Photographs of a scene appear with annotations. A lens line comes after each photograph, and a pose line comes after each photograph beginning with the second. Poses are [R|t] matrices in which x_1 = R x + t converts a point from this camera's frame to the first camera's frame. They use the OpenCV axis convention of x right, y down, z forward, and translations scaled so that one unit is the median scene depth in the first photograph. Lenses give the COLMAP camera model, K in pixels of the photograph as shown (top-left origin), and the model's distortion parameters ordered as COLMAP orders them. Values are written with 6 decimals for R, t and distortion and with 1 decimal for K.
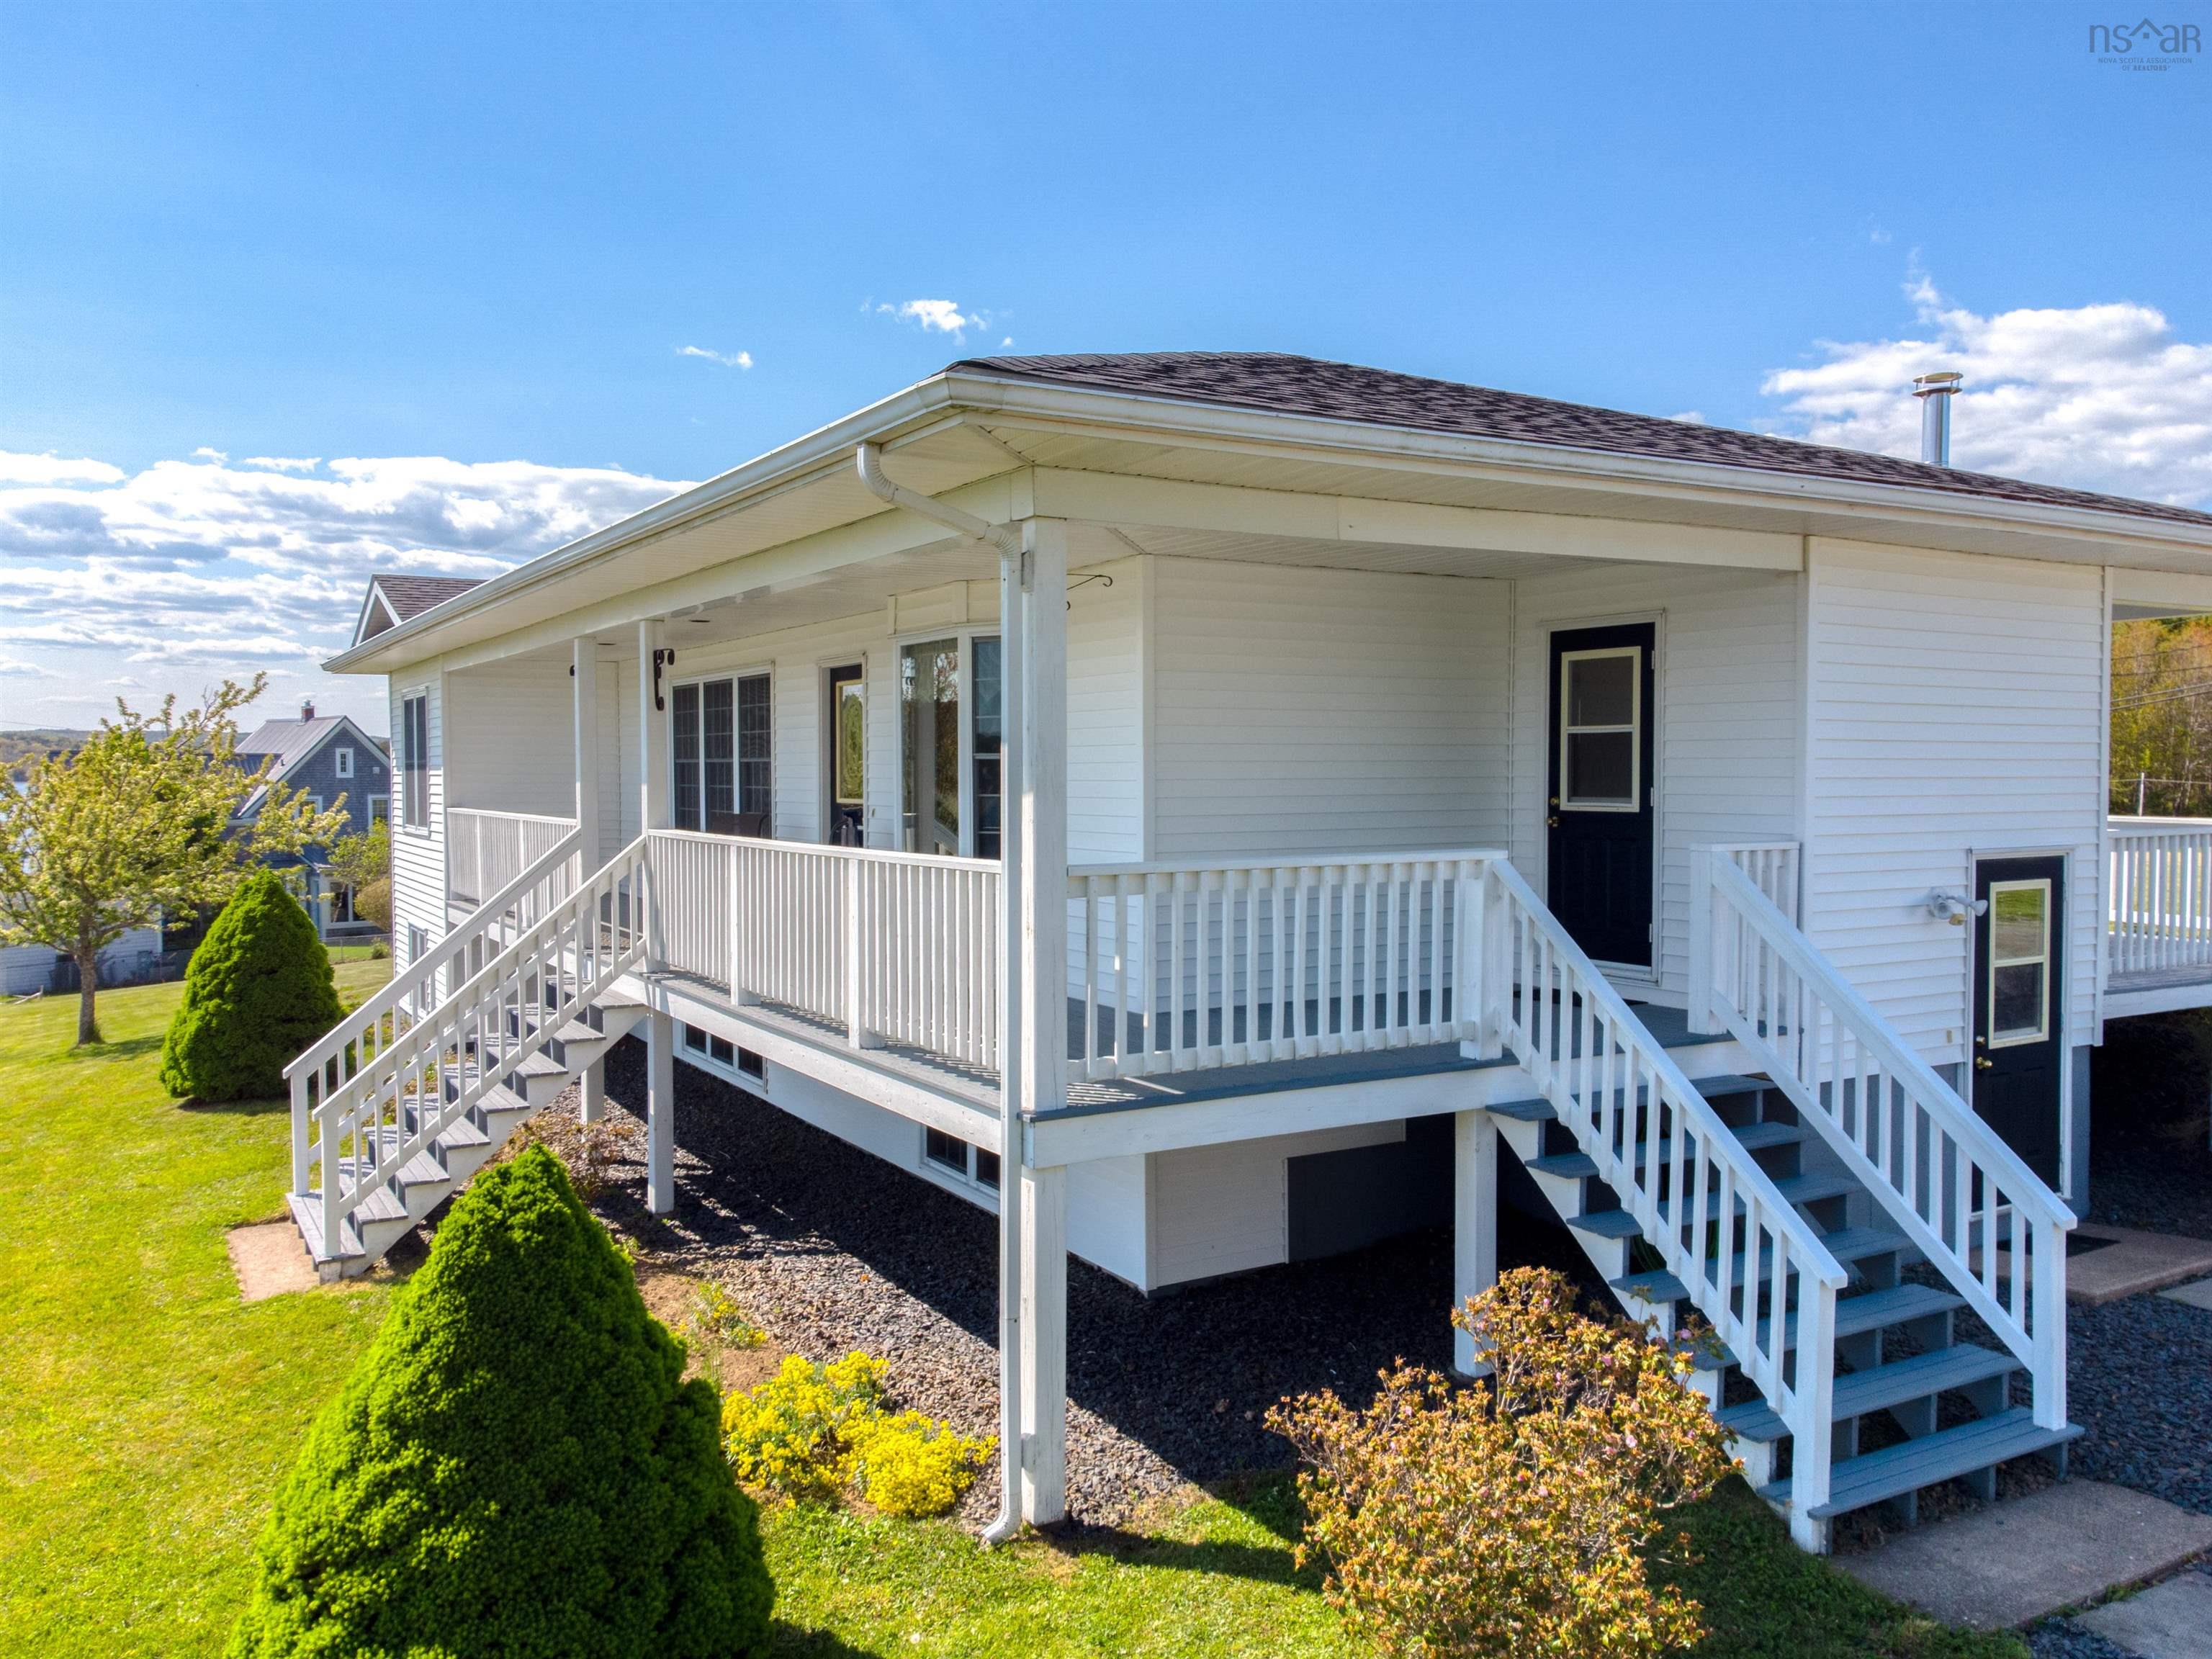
lens RADIAL K [[1662.3, 0, 1106.0], [0, 1662.3, 829.5], [0, 0, 1]] dist [0.104202, -0.186217]
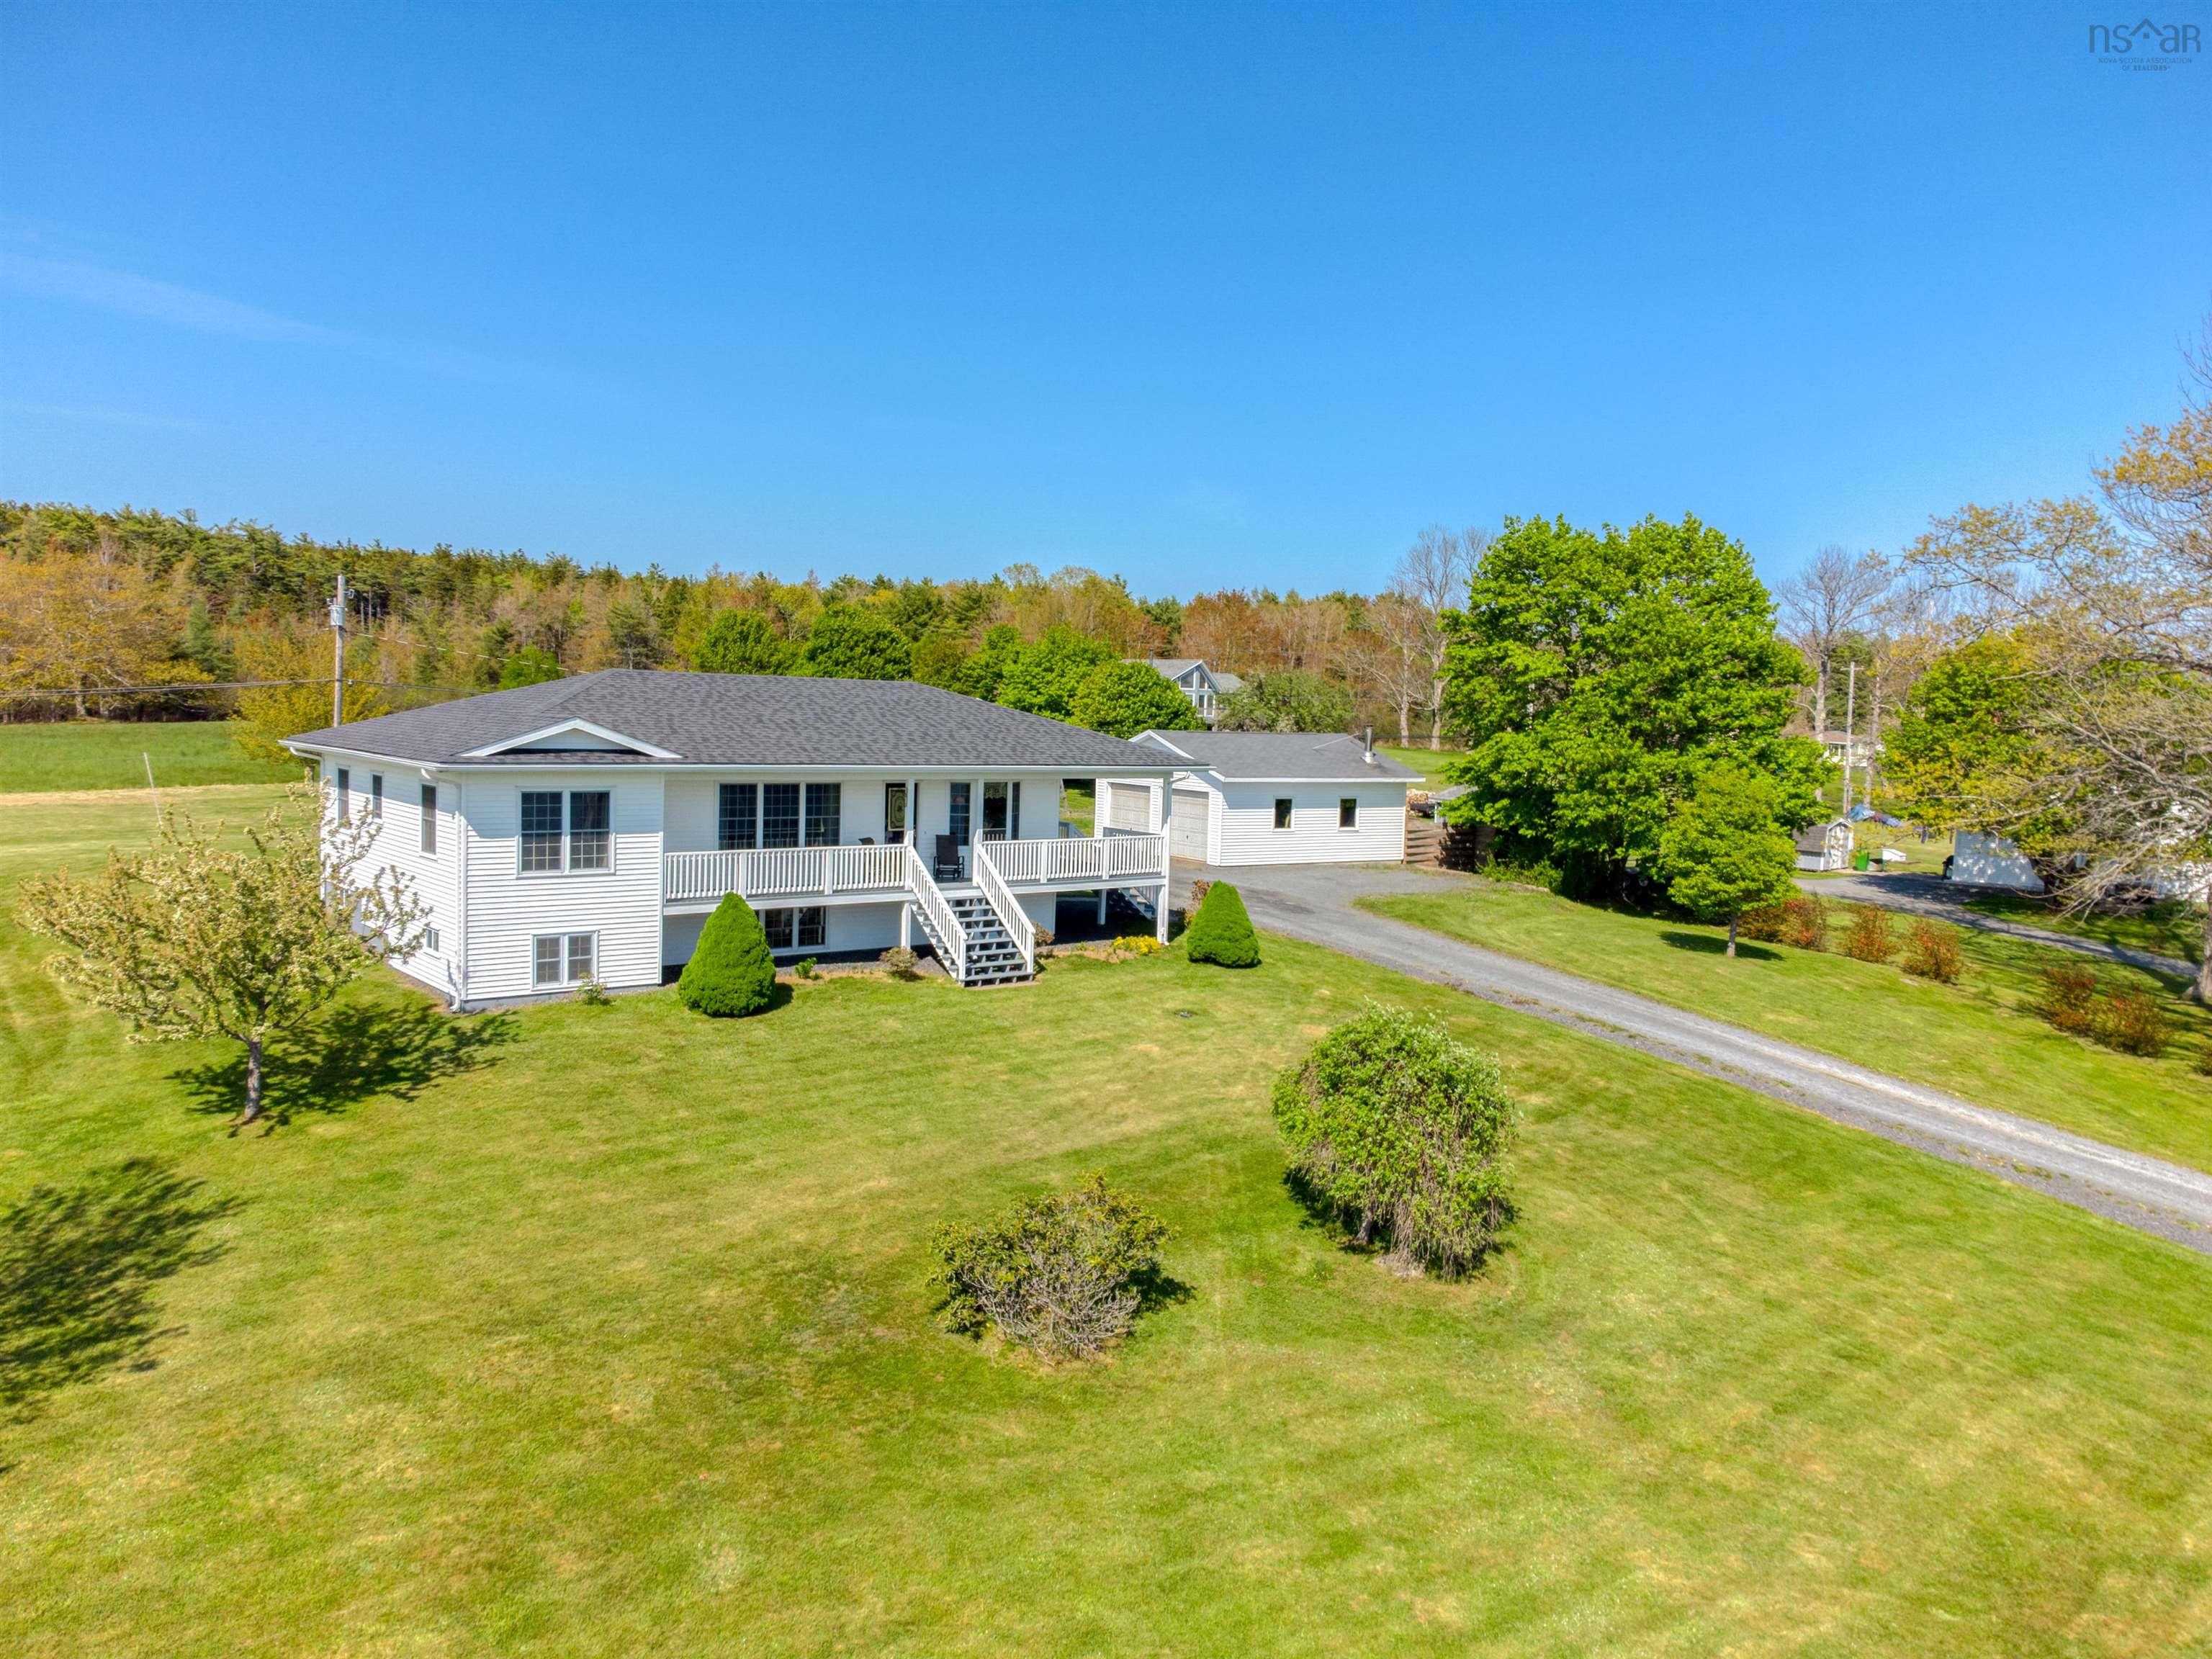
lens RADIAL K [[1662.3, 0, 1106.0], [0, 1662.3, 829.5], [0, 0, 1]] dist [0.104202, -0.186217]
pose [[-0.109787, -0.075953, 0.991049, -2.315691], [0.010519, 0.996931, 0.077569, -0.171132], [-0.993899, 0.018941, -0.108651, 0.710095]]
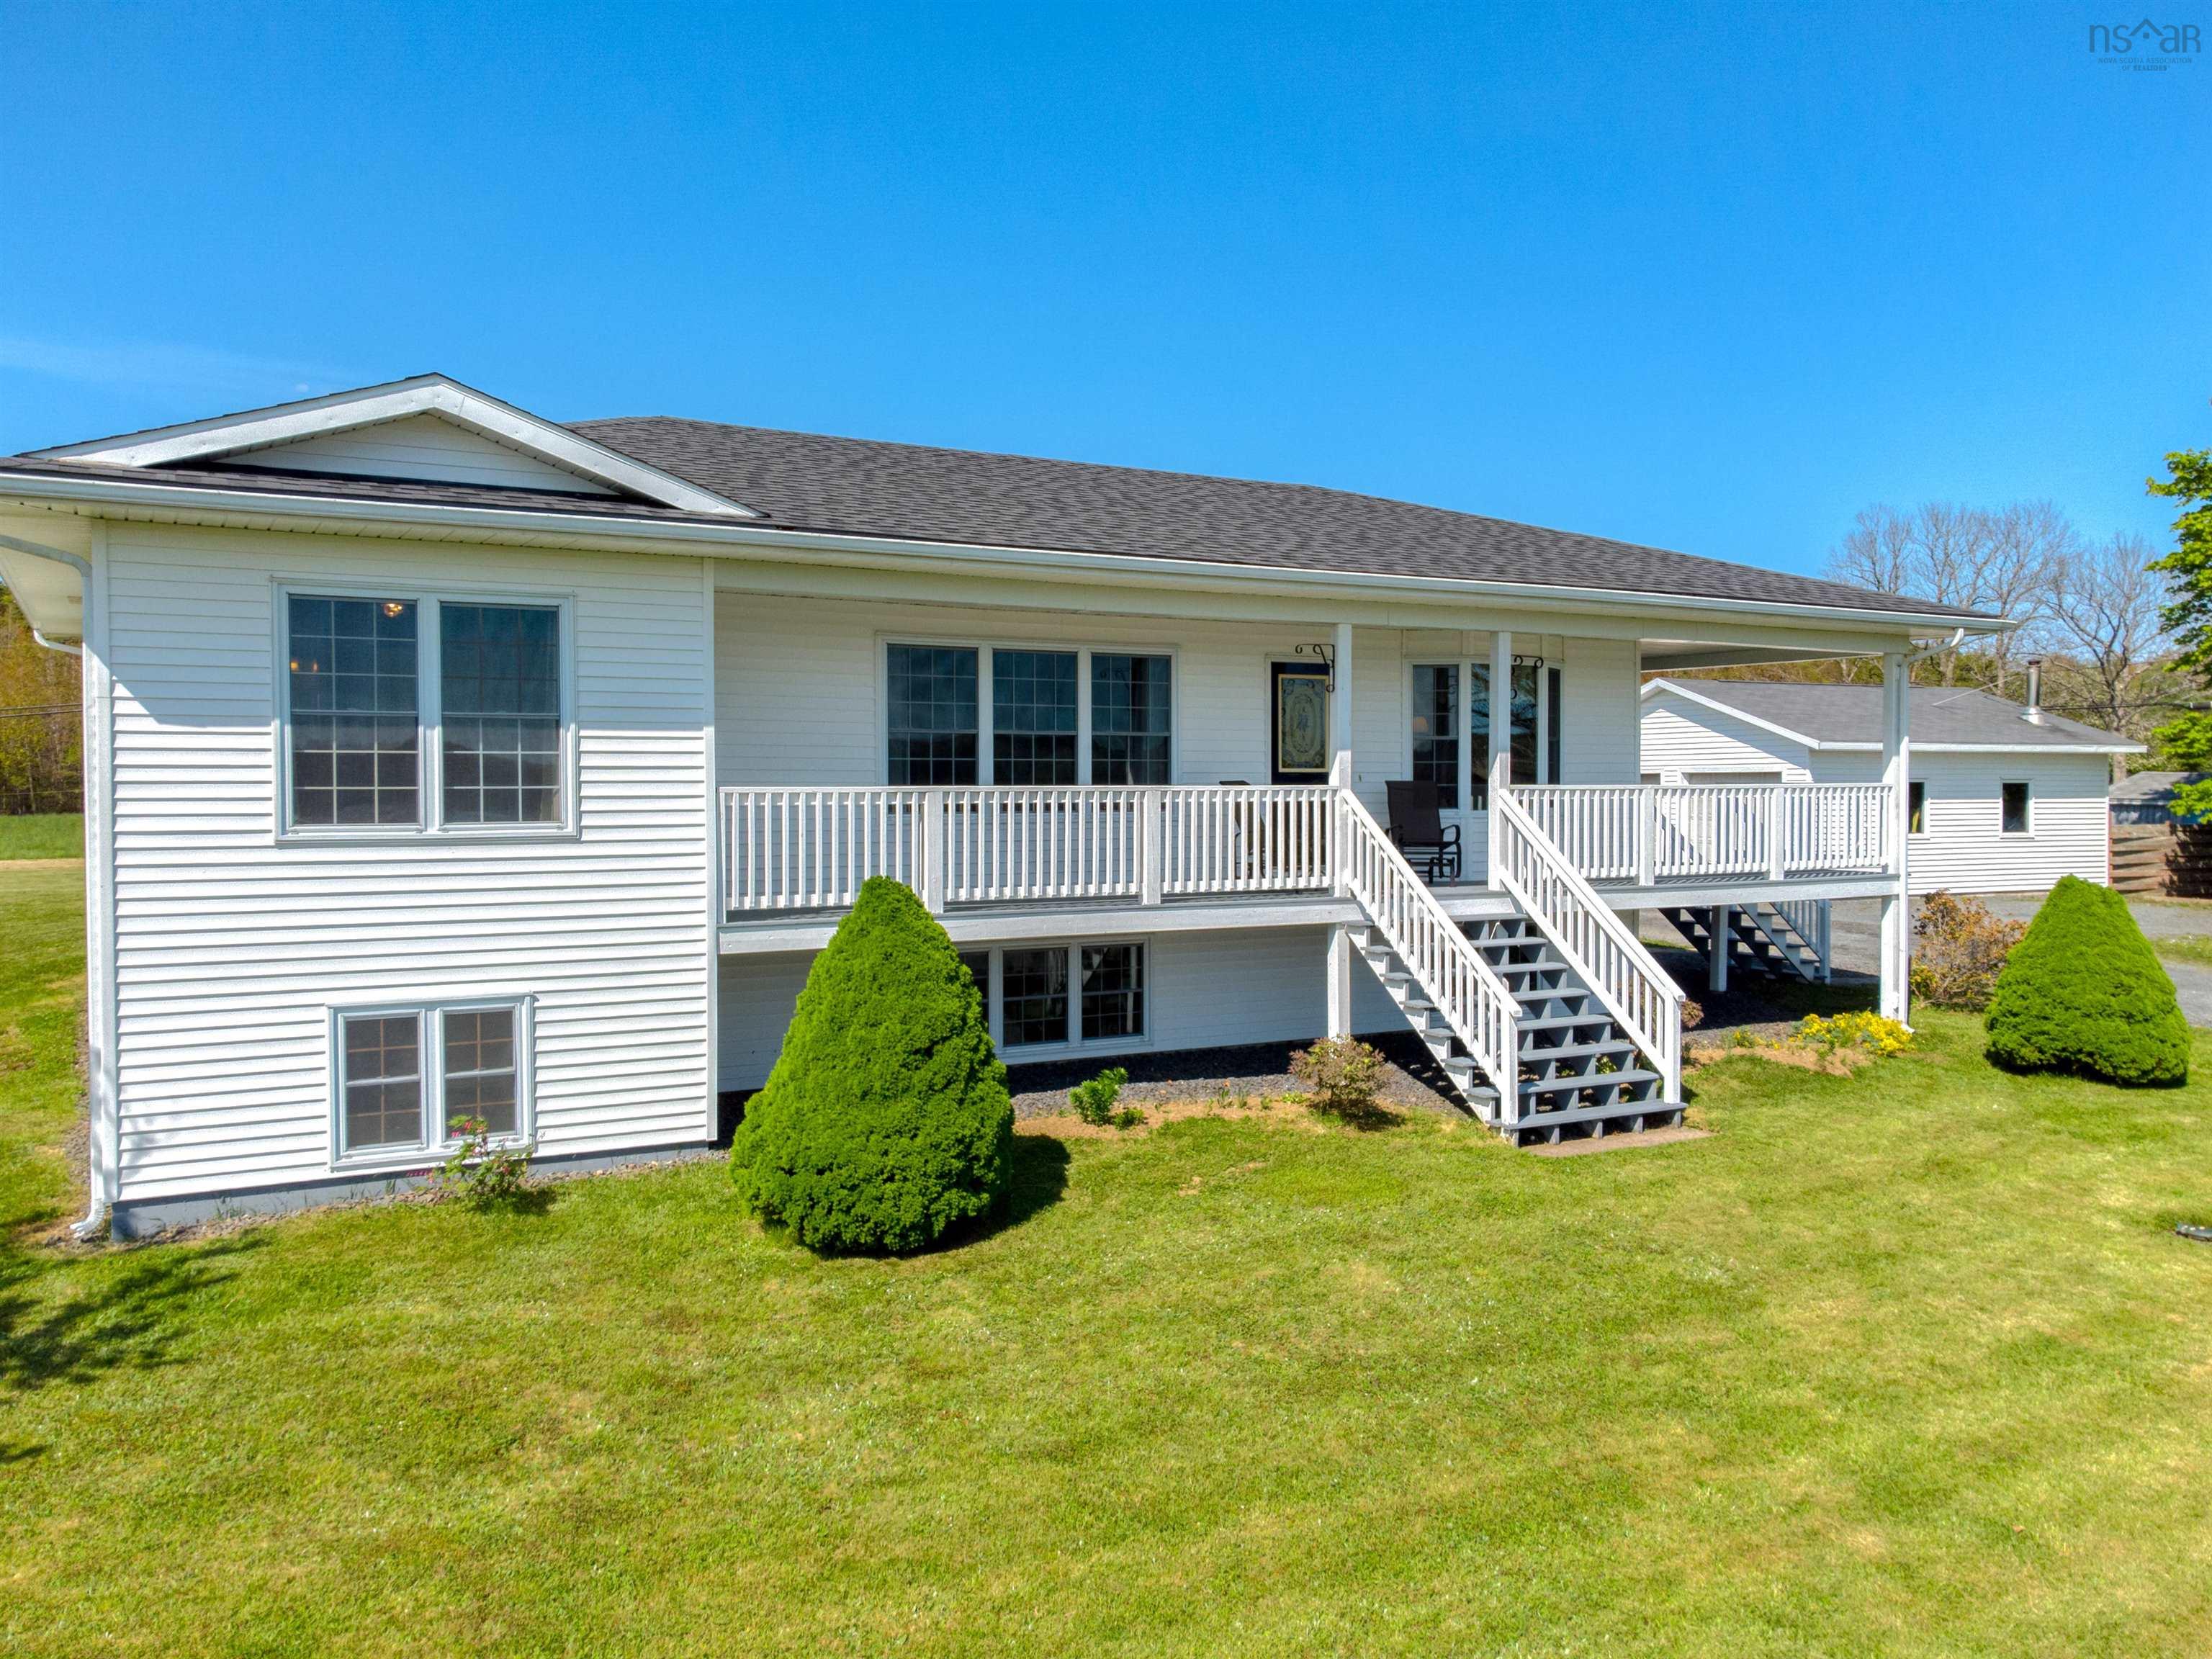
lens RADIAL K [[1662.3, 0, 1106.0], [0, 1662.3, 829.5], [0, 0, 1]] dist [0.104202, -0.186217]
pose [[0.061523, -0.017035, 0.997960, -1.122238], [0.043021, 0.998970, 0.014400, 0.005472], [-0.997178, 0.042048, 0.062193, 0.794193]]
